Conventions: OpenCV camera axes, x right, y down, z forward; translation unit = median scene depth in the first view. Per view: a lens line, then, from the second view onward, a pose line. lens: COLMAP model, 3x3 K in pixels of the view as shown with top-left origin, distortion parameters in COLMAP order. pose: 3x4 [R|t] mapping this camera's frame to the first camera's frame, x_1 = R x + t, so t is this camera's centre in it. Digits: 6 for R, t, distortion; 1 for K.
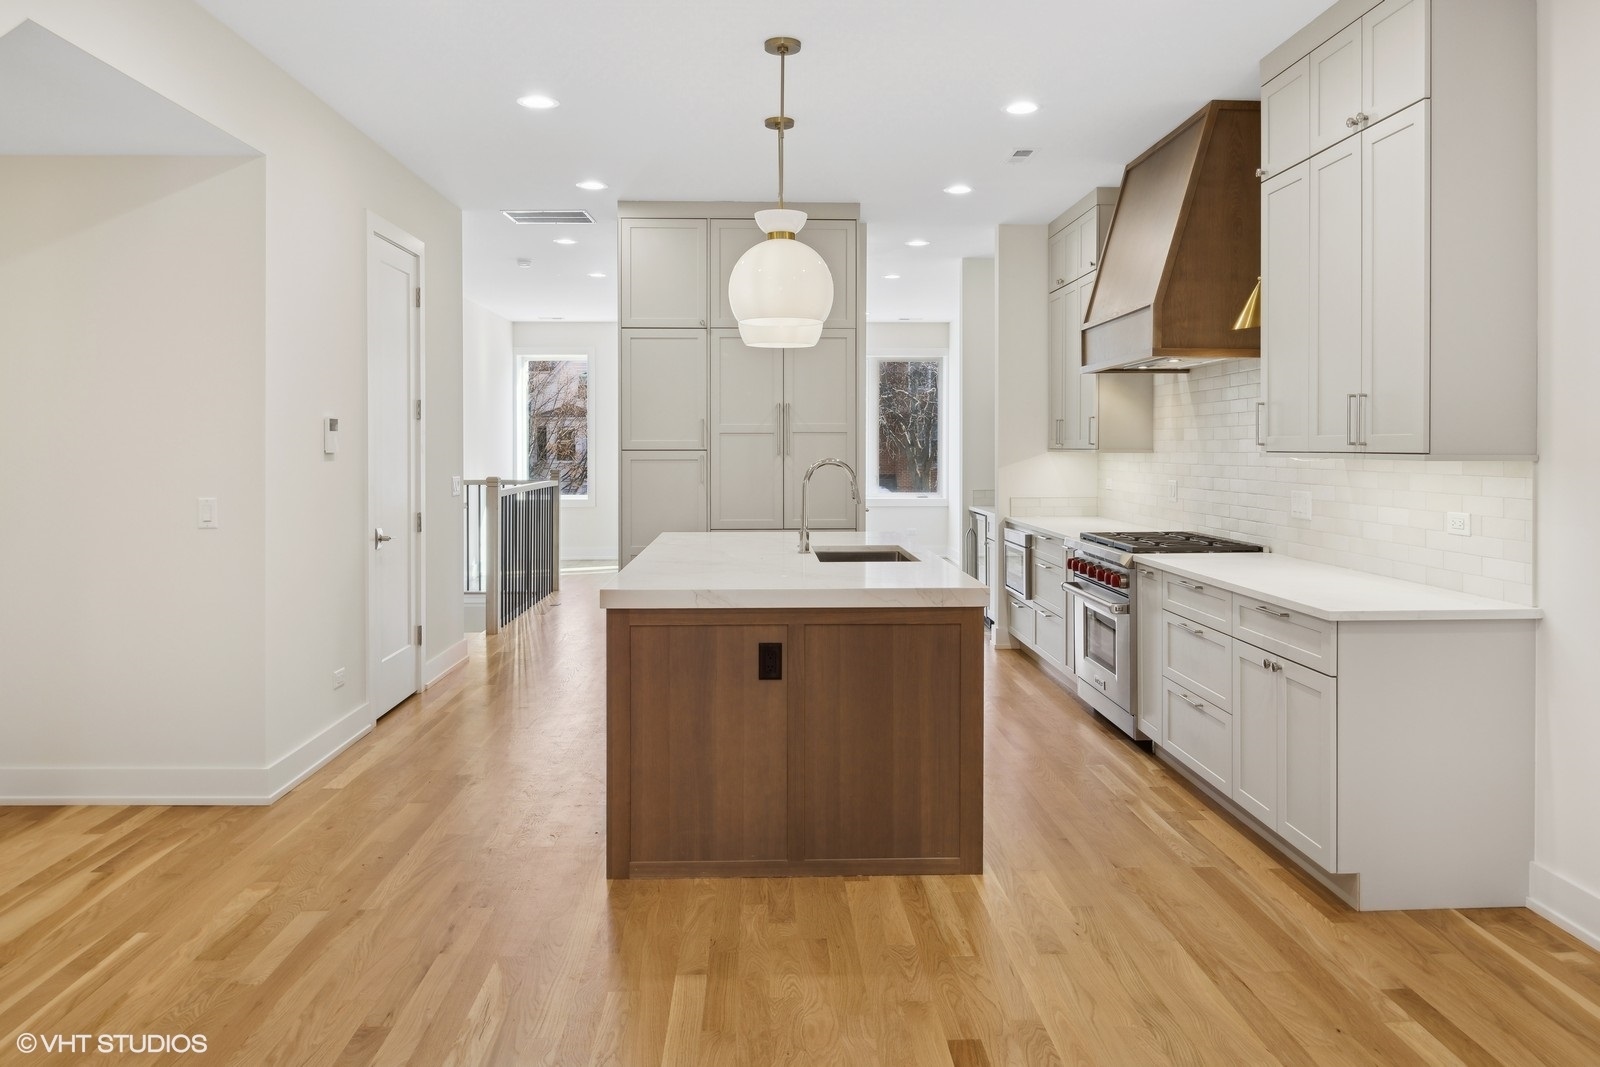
lens RADIAL K [[1604.7, 0, 800.0], [0, 1604.7, 533.5], [0, 0, 1]] dist [0.004409, -0.003842]
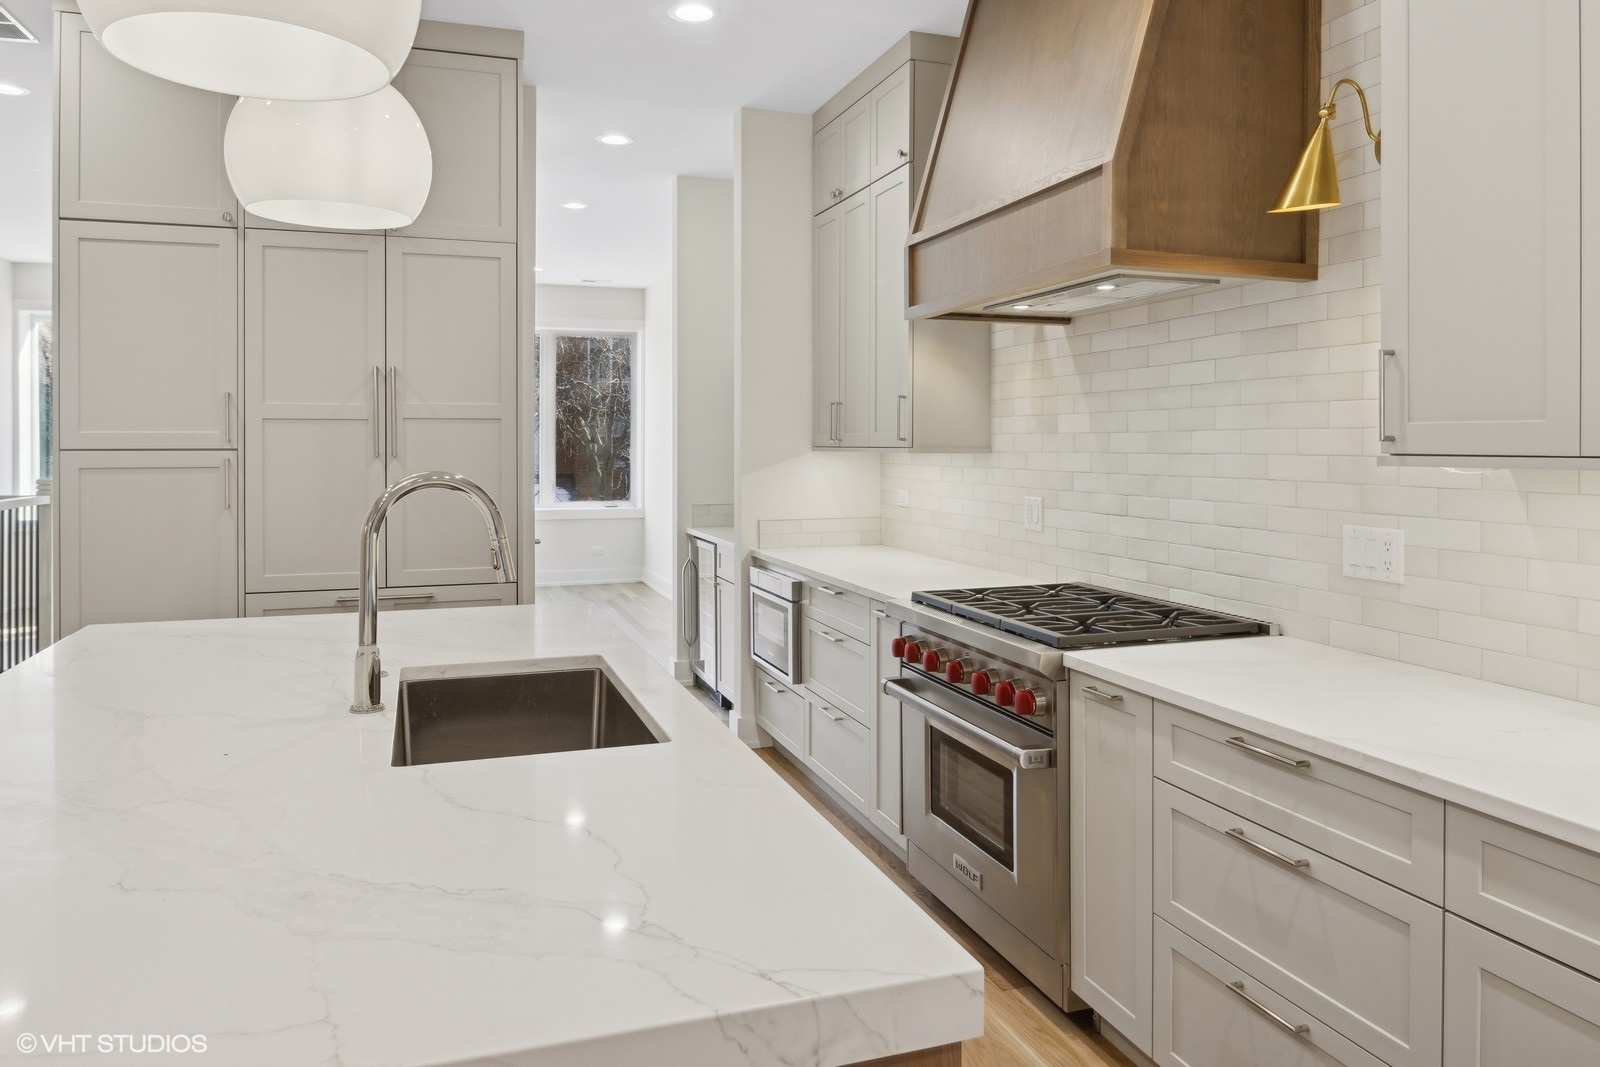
lens RADIAL K [[836.0, 0, 729.5], [0, 836.0, 434.1], [0, 0, 1]] dist [0.000815, -0.000173]
pose [[0.967077, 0.003084, 0.254466, 0.032255], [0.013432, 0.997914, -0.063140, -0.037122], [-0.254130, 0.064479, 0.965018, 0.684646]]
